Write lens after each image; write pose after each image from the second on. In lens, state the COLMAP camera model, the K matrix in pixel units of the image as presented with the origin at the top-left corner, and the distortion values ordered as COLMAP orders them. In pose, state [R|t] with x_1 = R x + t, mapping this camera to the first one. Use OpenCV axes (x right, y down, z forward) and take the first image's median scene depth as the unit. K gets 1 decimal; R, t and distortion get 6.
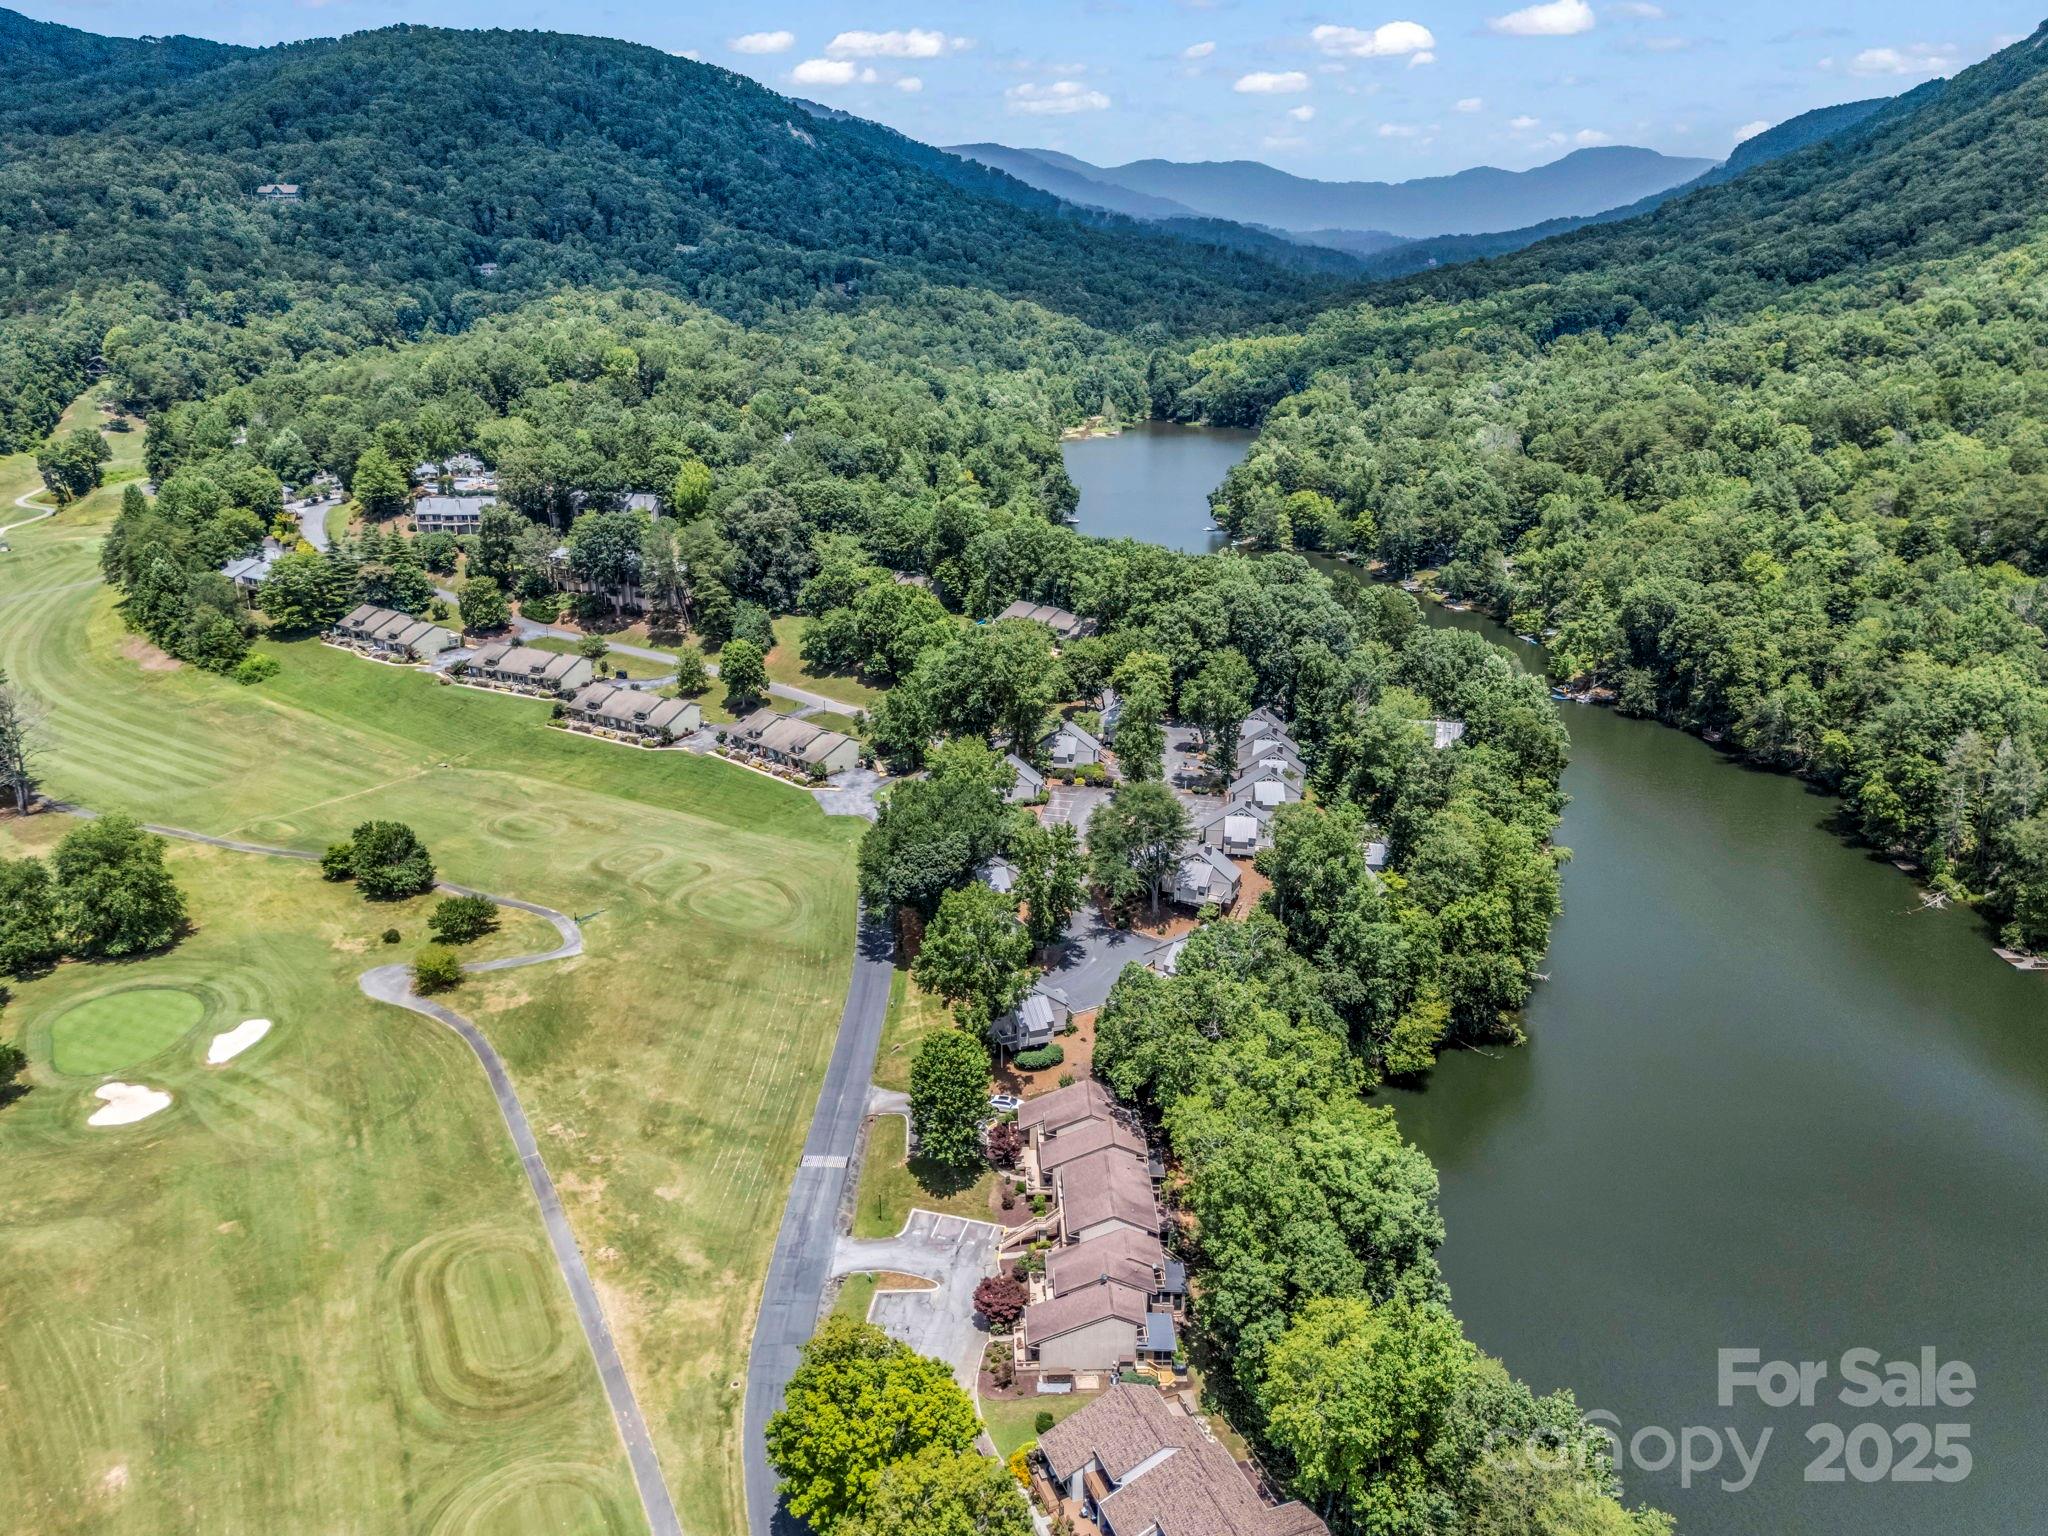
lens RADIAL K [[1526.8, 0, 1025.7], [0, 1526.8, 738.5], [0, 0, 1]] dist [0.097723, -0.100347]
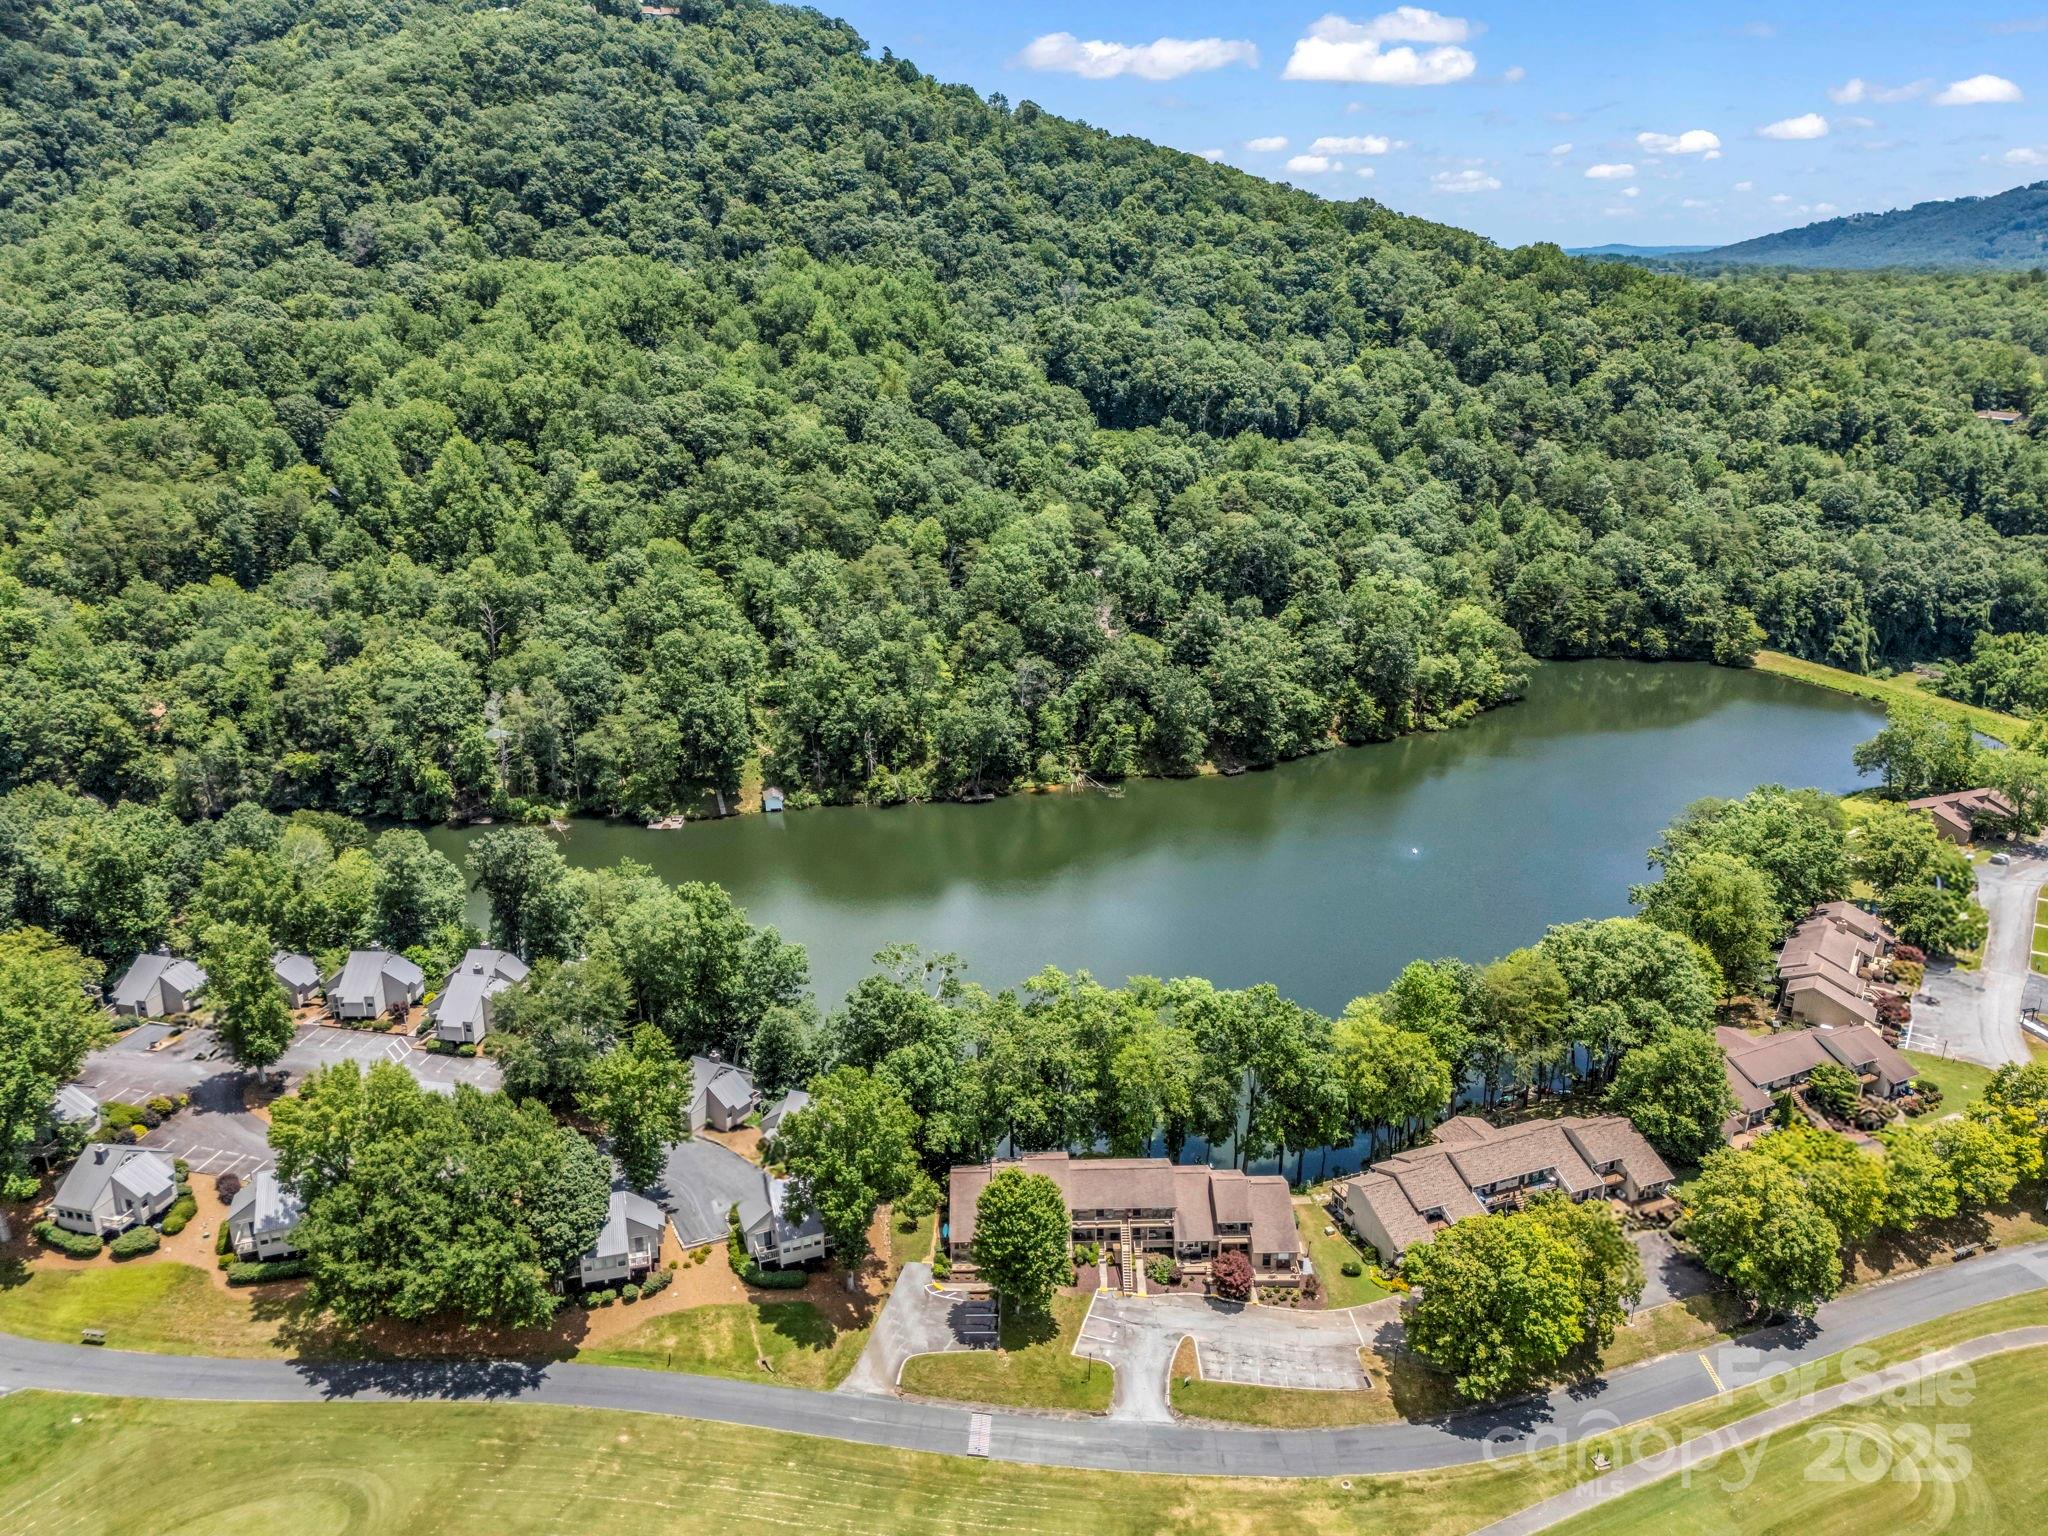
lens RADIAL K [[1513.1, 0, 1024.0], [0, 1513.1, 768.0], [0, 0, 1]] dist [0.062809, -0.050742]
pose [[-0.001683, -0.325474, 0.945549, -0.433056], [0.309830, 0.898852, 0.309951, -0.158398], [-0.950790, 0.293481, 0.099329, 0.441140]]
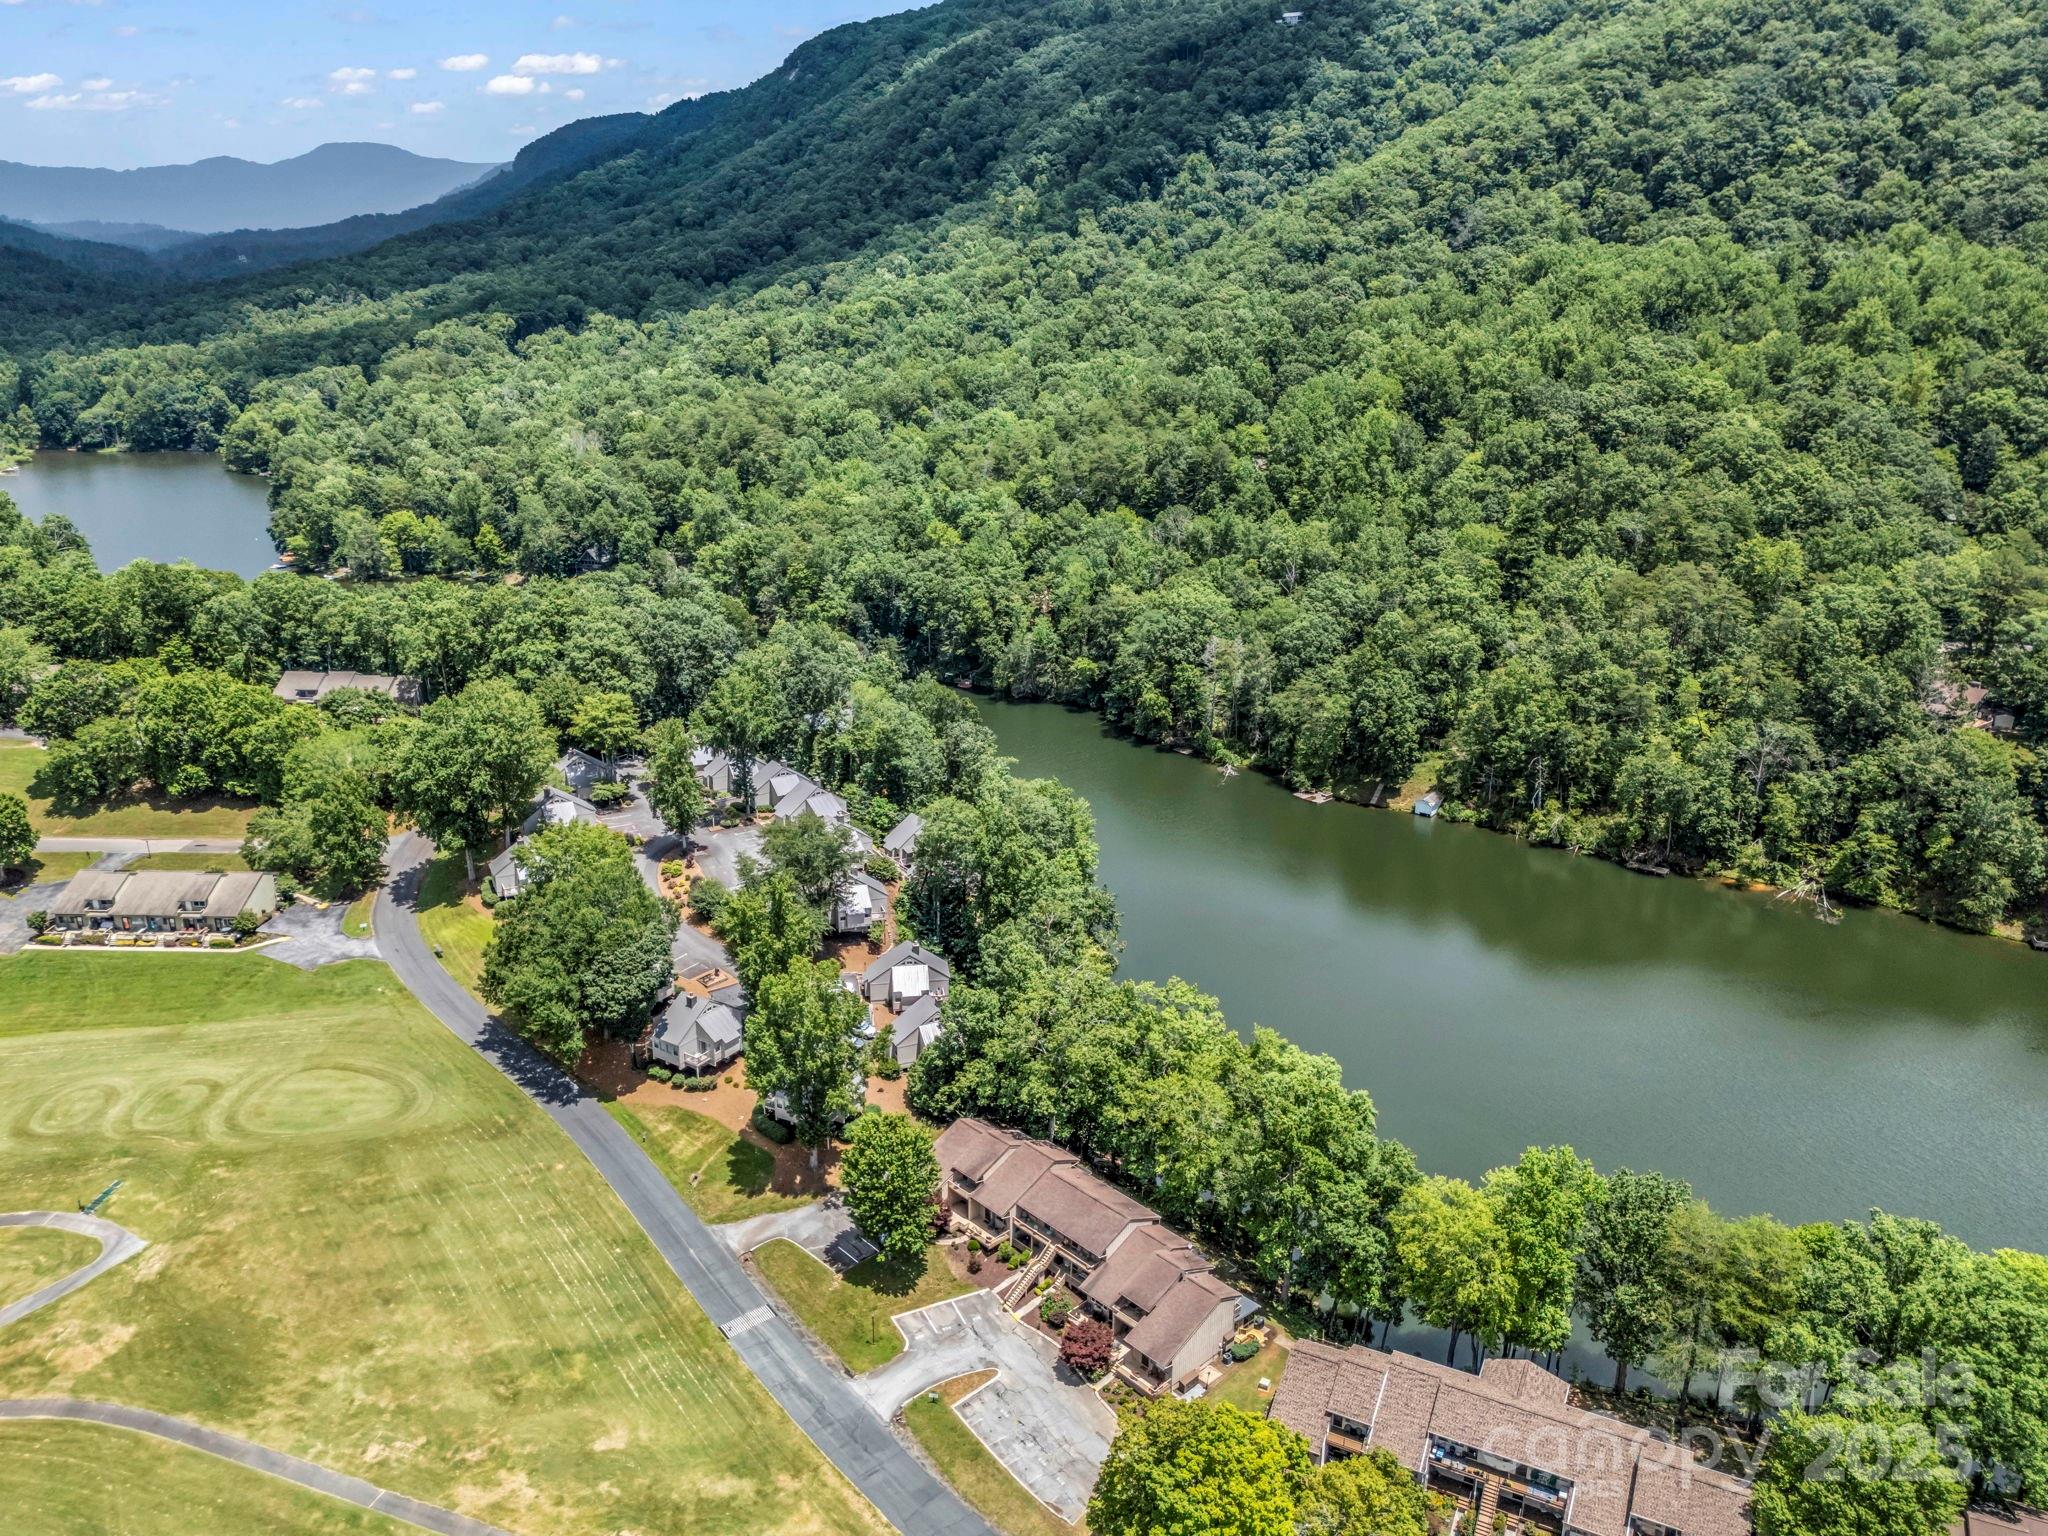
lens RADIAL K [[1526.8, 0, 1025.7], [0, 1526.8, 738.5], [0, 0, 1]] dist [0.097723, -0.100347]
pose [[0.744187, -0.204443, 0.635916, -0.275771], [0.203988, 0.976089, 0.075088, -0.041263], [-0.636062, 0.073839, 0.768097, 0.121110]]
